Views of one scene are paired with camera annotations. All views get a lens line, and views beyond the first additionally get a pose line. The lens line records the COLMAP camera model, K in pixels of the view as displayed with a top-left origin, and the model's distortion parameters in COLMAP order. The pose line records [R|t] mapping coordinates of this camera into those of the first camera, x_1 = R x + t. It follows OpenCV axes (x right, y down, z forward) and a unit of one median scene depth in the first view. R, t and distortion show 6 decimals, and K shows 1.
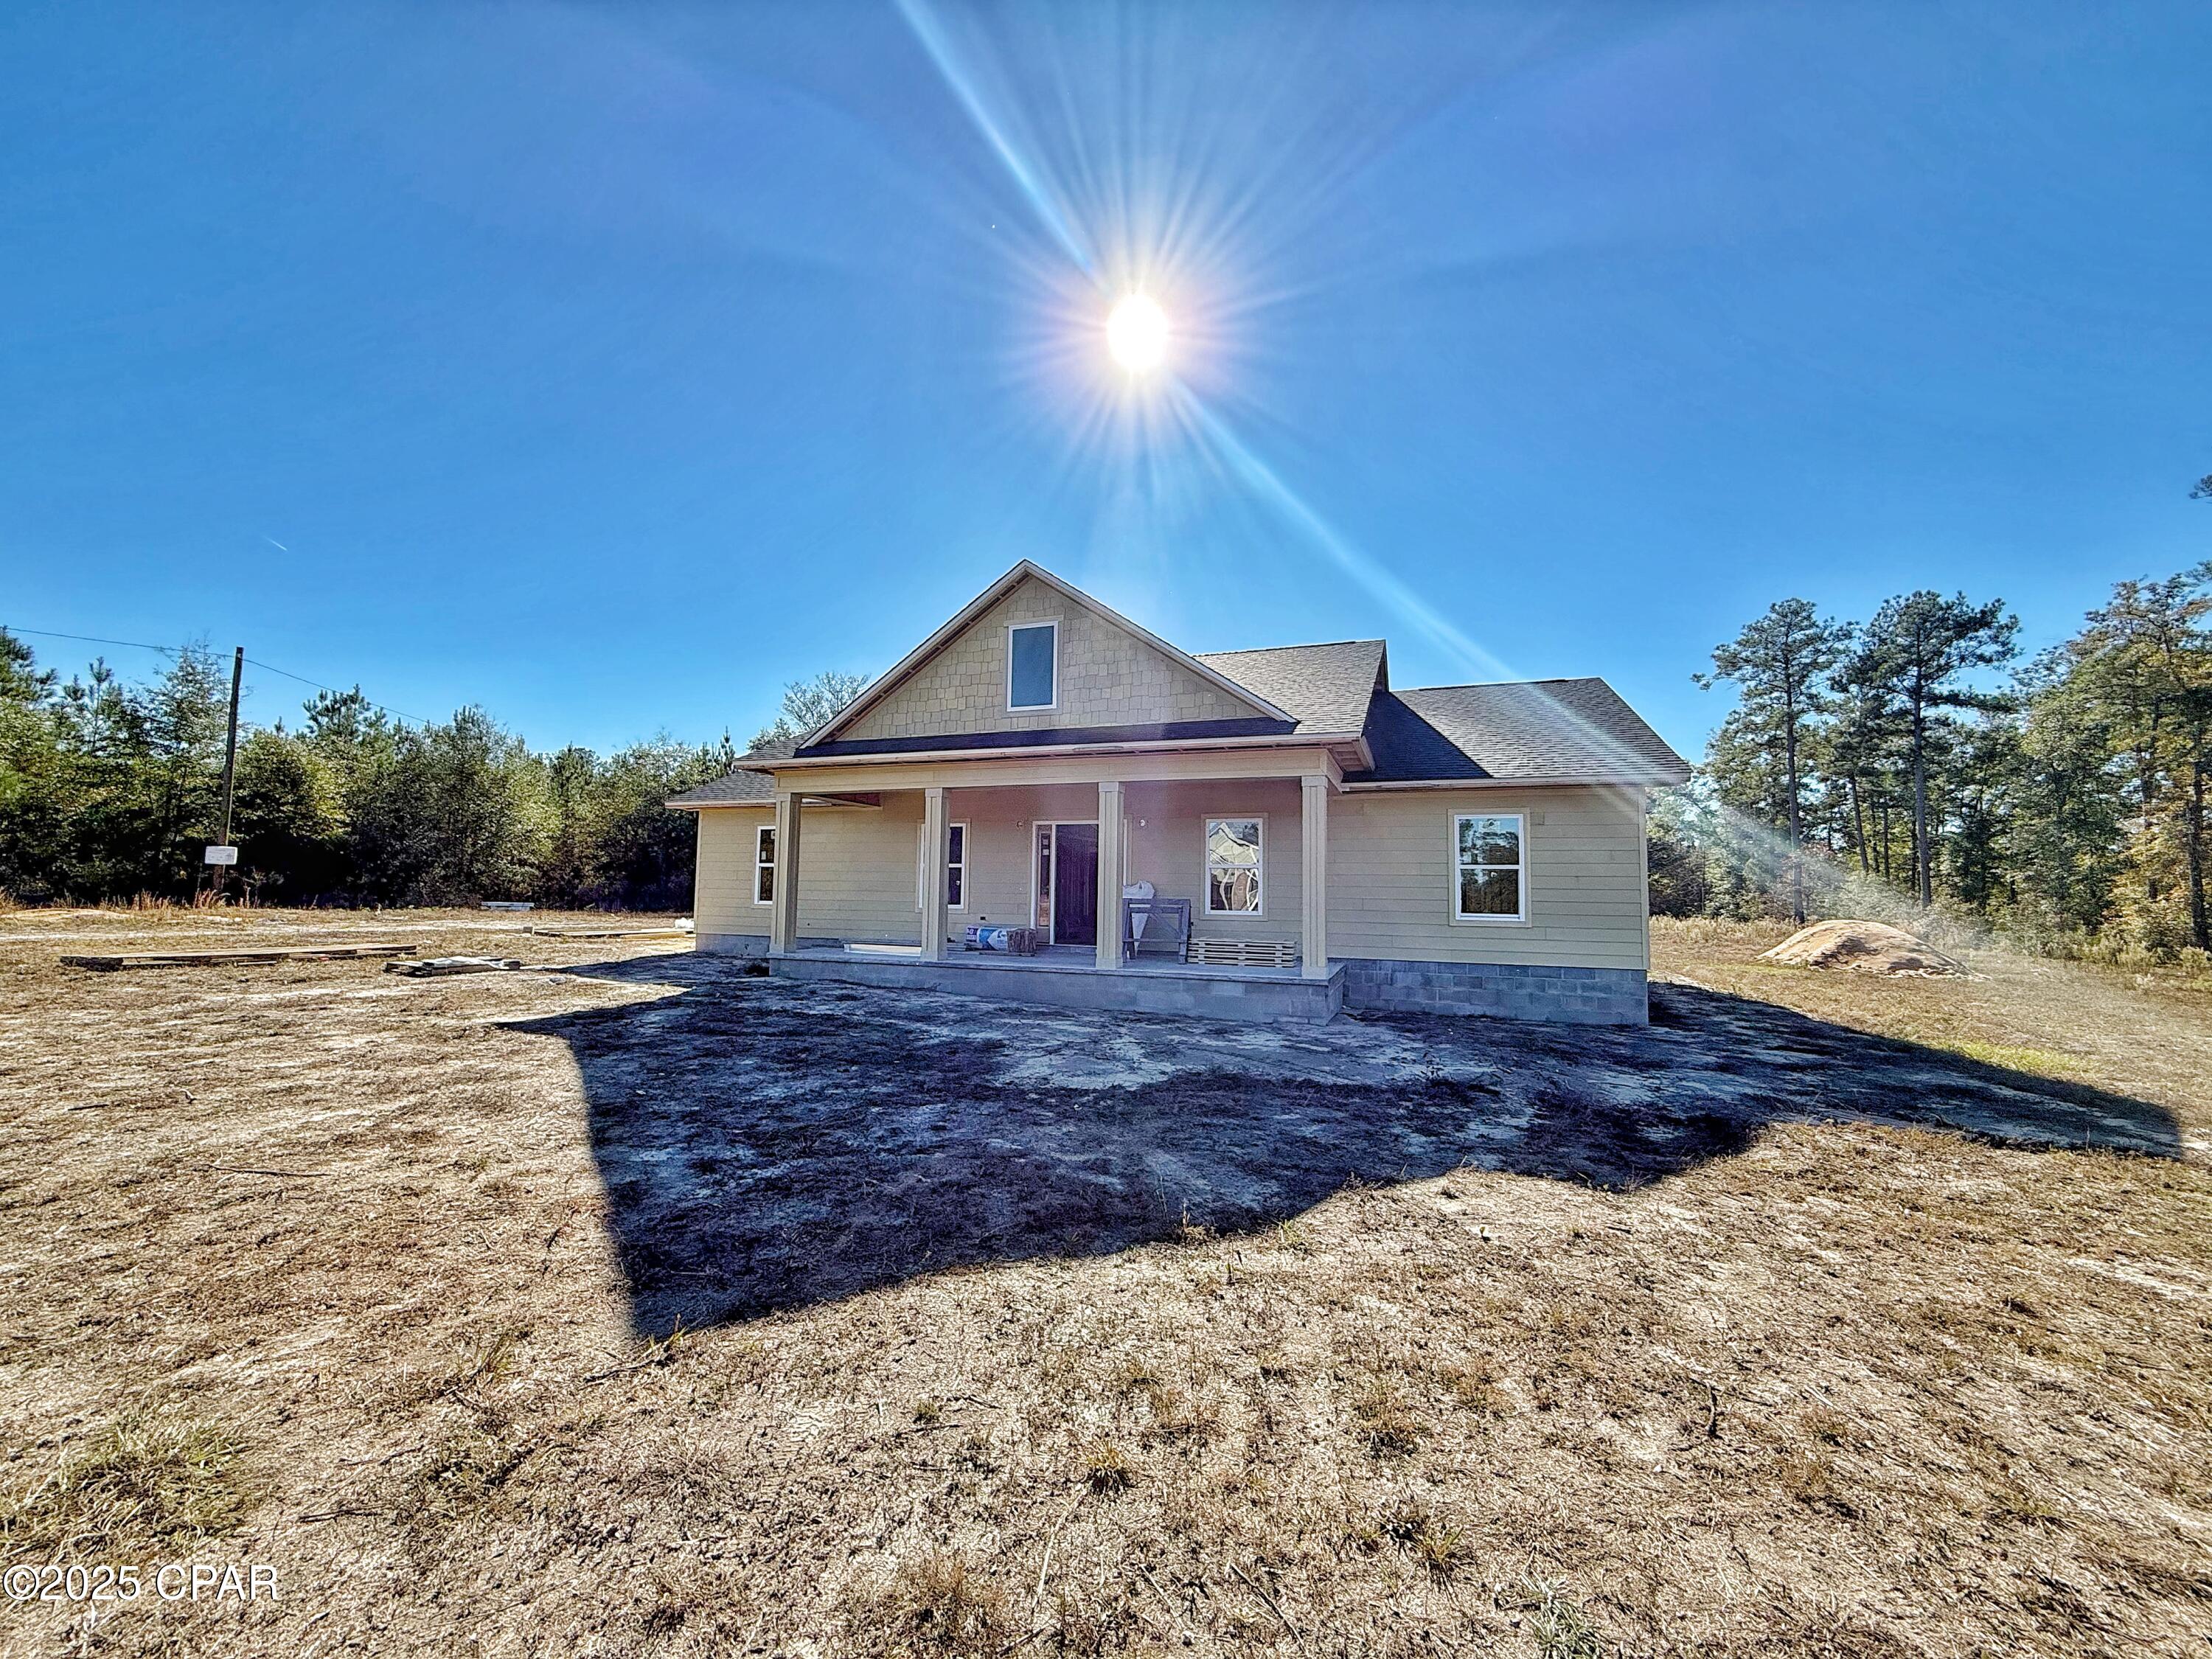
lens RADIAL K [[884.0, 0, 1096.2], [0, 884.0, 832.0], [0, 0, 1]] dist [-0.001272, 0.000040]
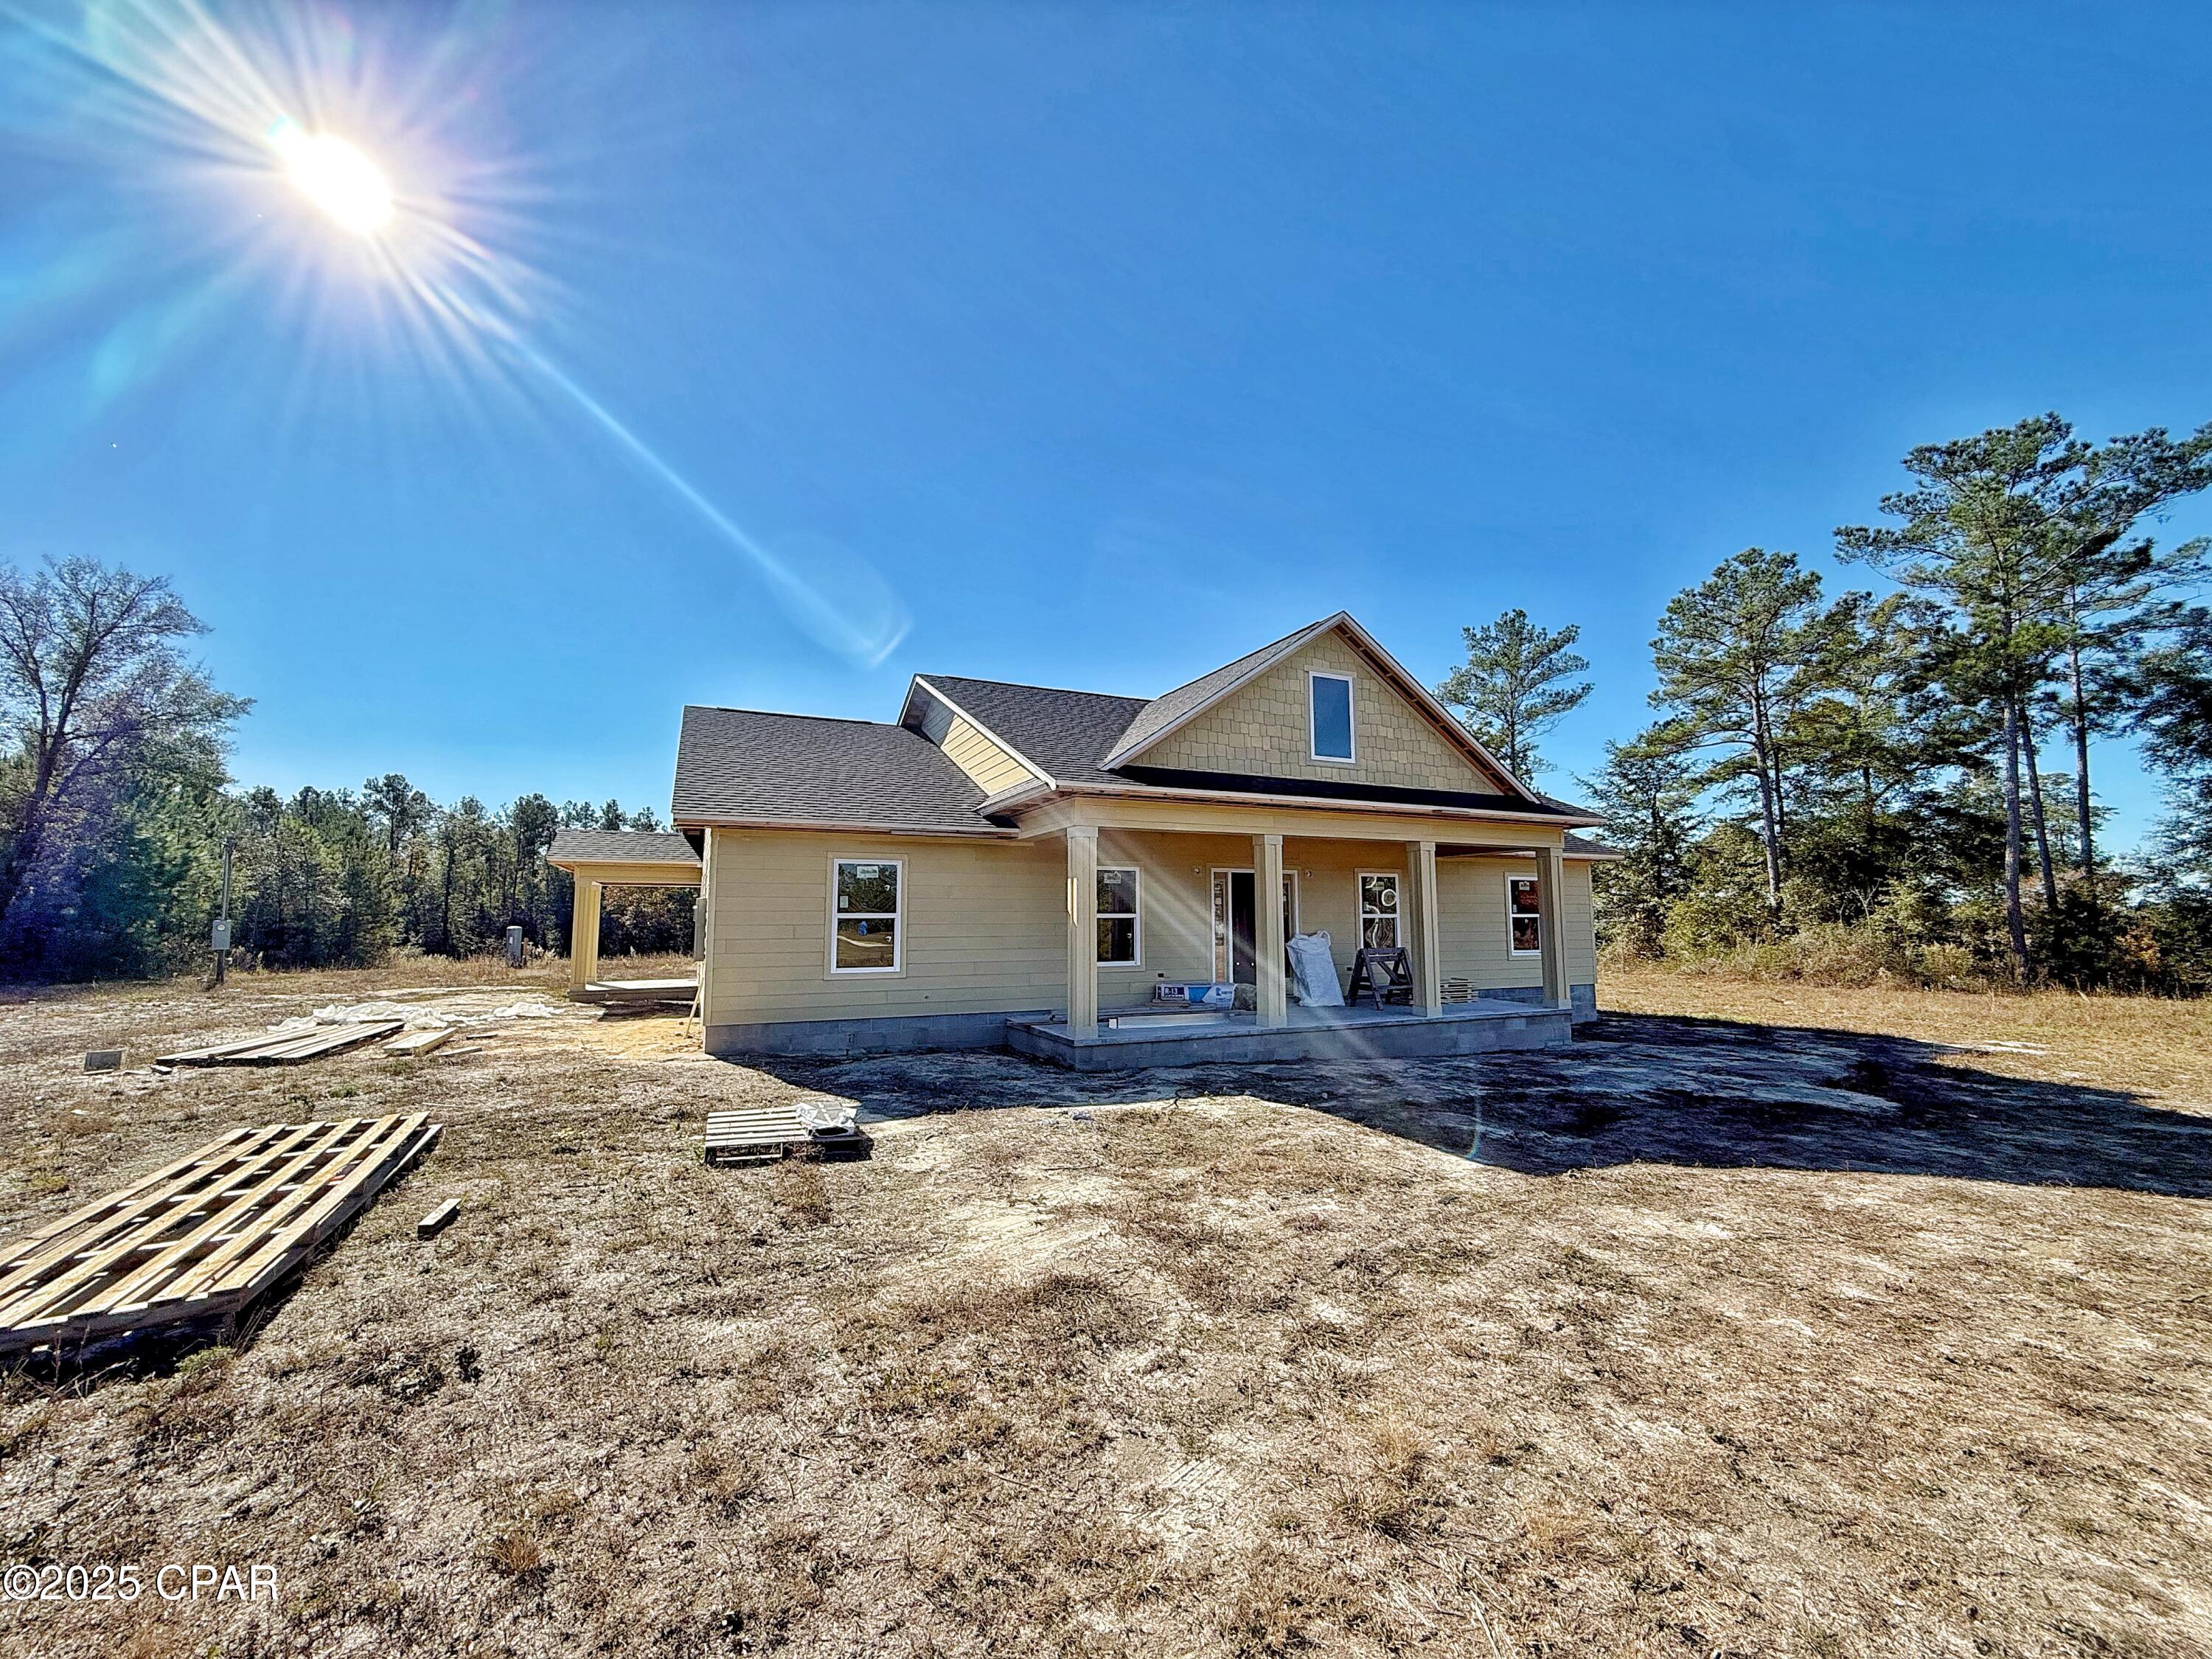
lens RADIAL K [[884.0, 0, 1096.2], [0, 884.0, 832.0], [0, 0, 1]] dist [-0.001272, 0.000040]
pose [[0.710799, 0.058500, 0.700958, -0.861749], [-0.032638, 0.998205, -0.050211, -0.000207], [-0.702638, 0.012812, 0.711433, 0.437663]]
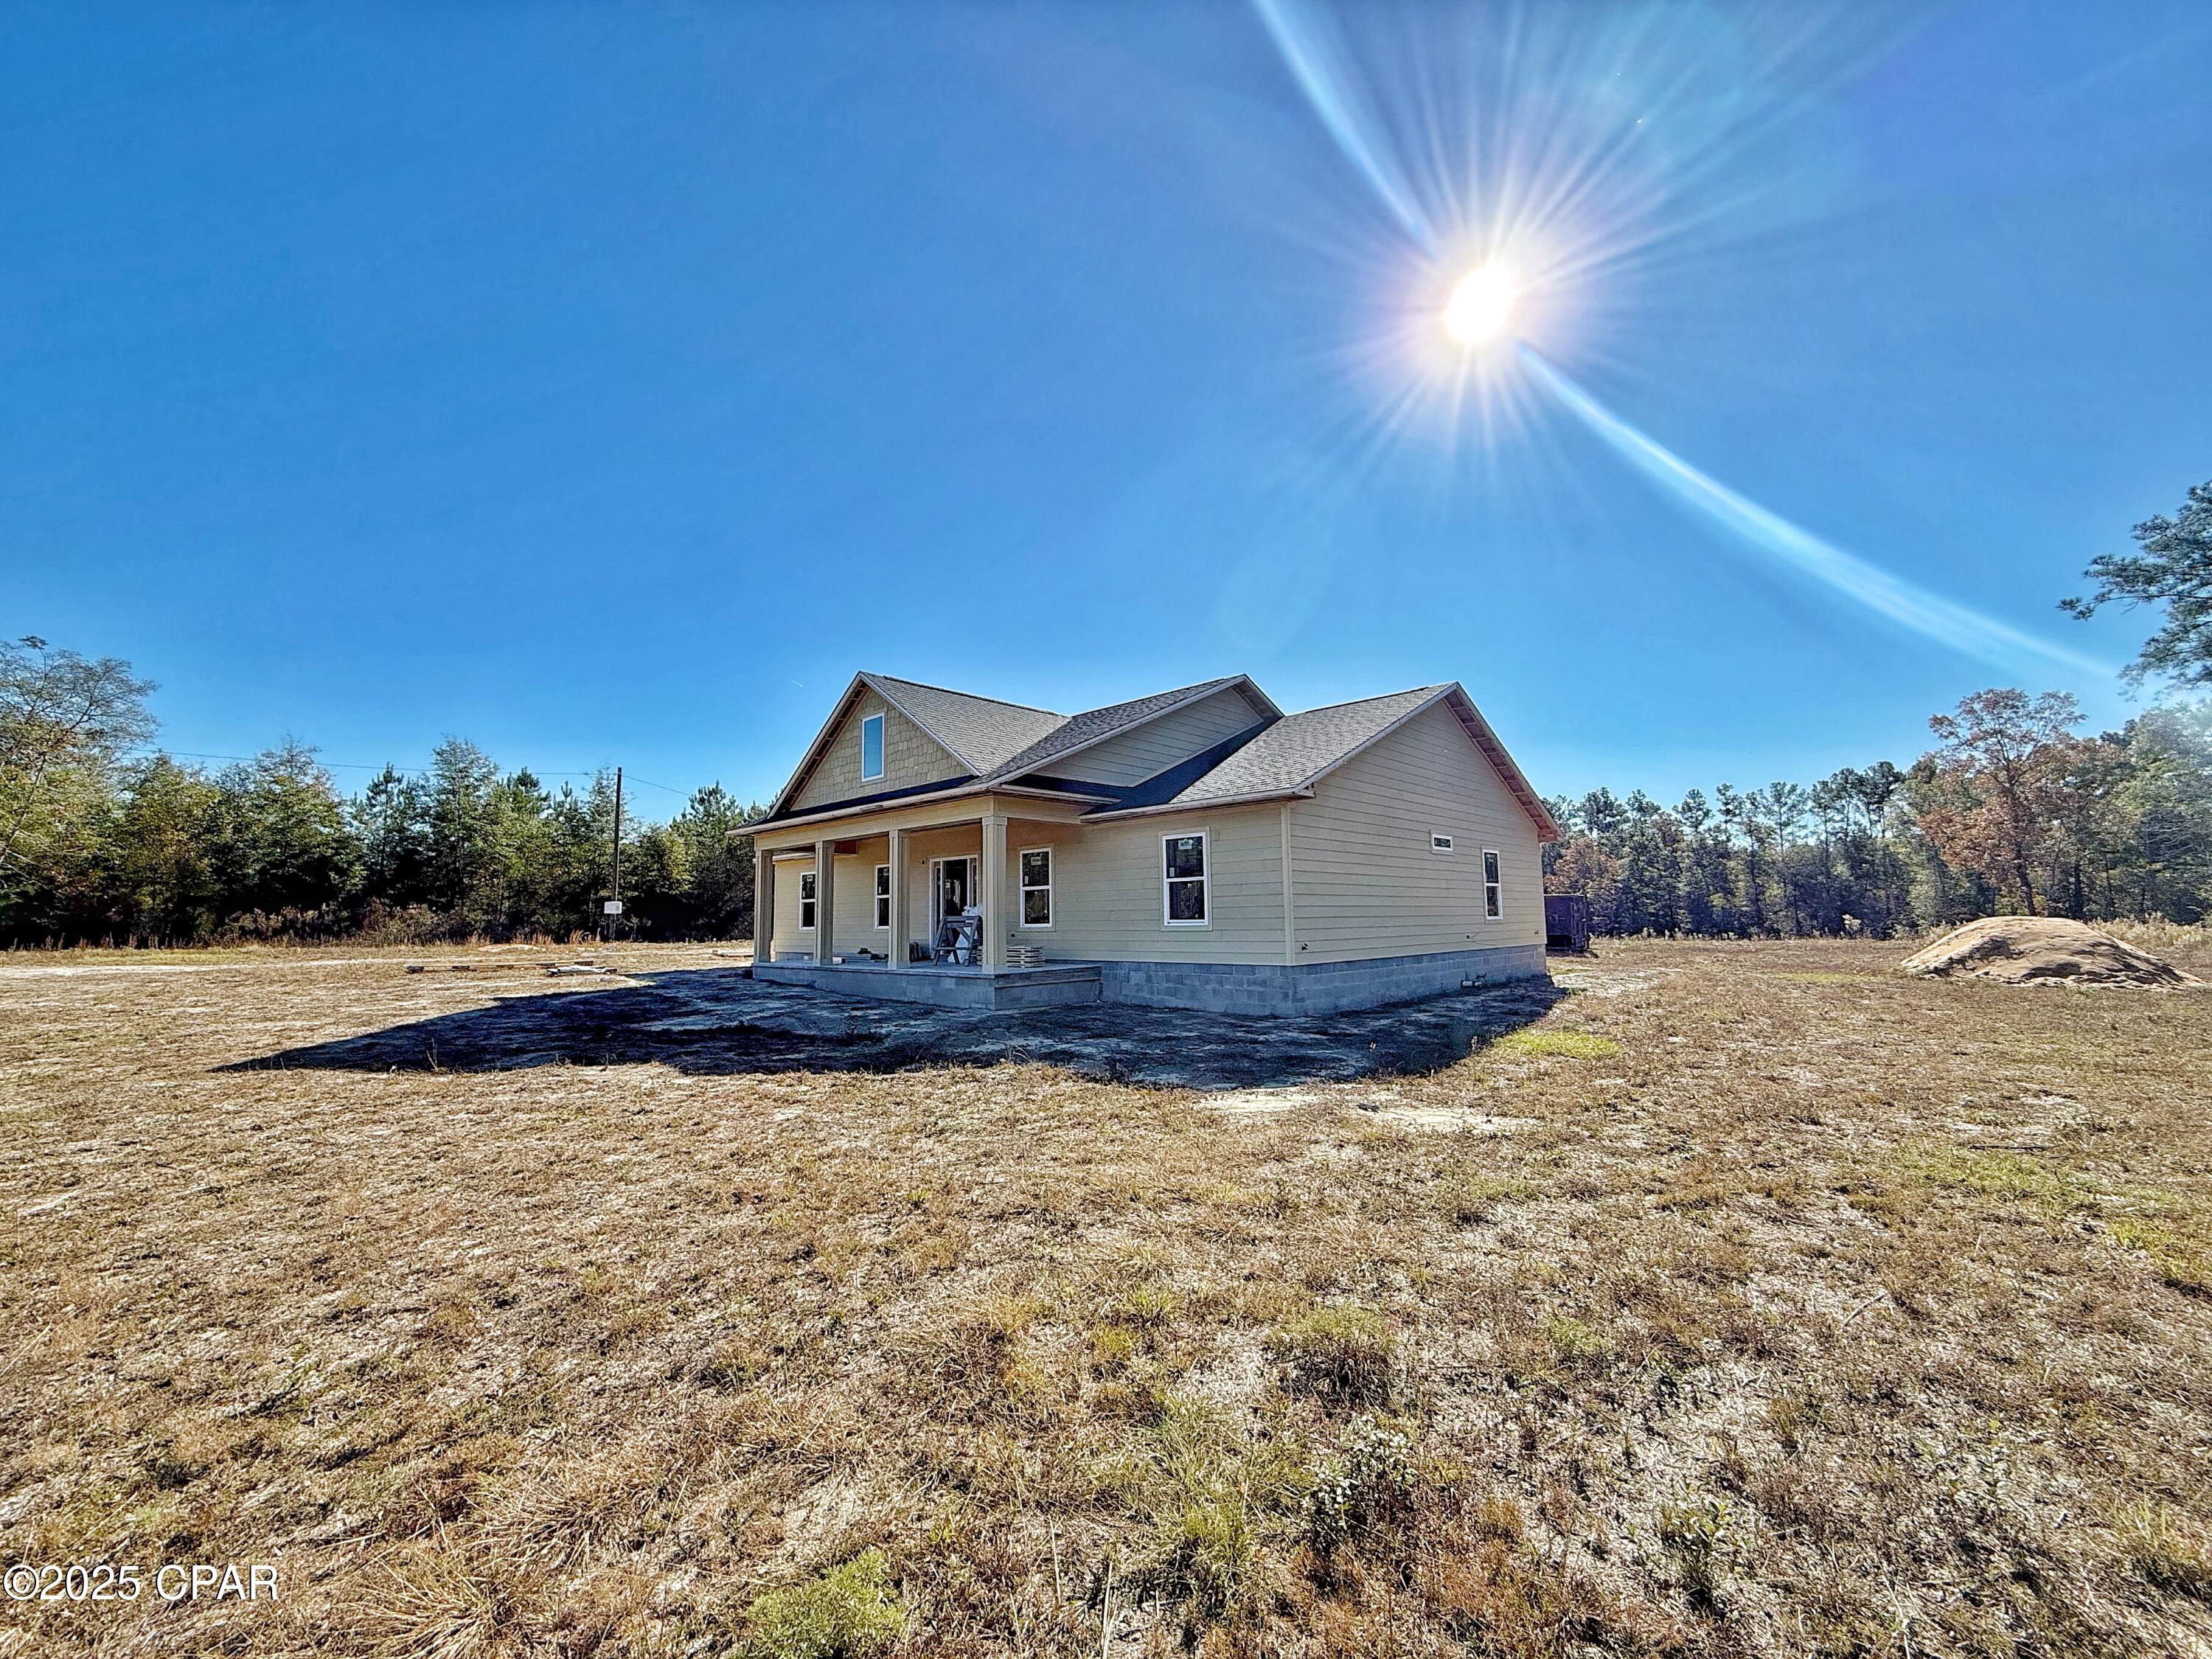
lens RADIAL K [[884.0, 0, 1096.2], [0, 884.0, 832.0], [0, 0, 1]] dist [-0.001272, 0.000040]
pose [[0.915751, -0.069491, -0.395691, 0.705071], [0.057362, 0.997452, -0.042418, 0.017997], [0.397630, 0.016147, 0.917404, -0.096259]]
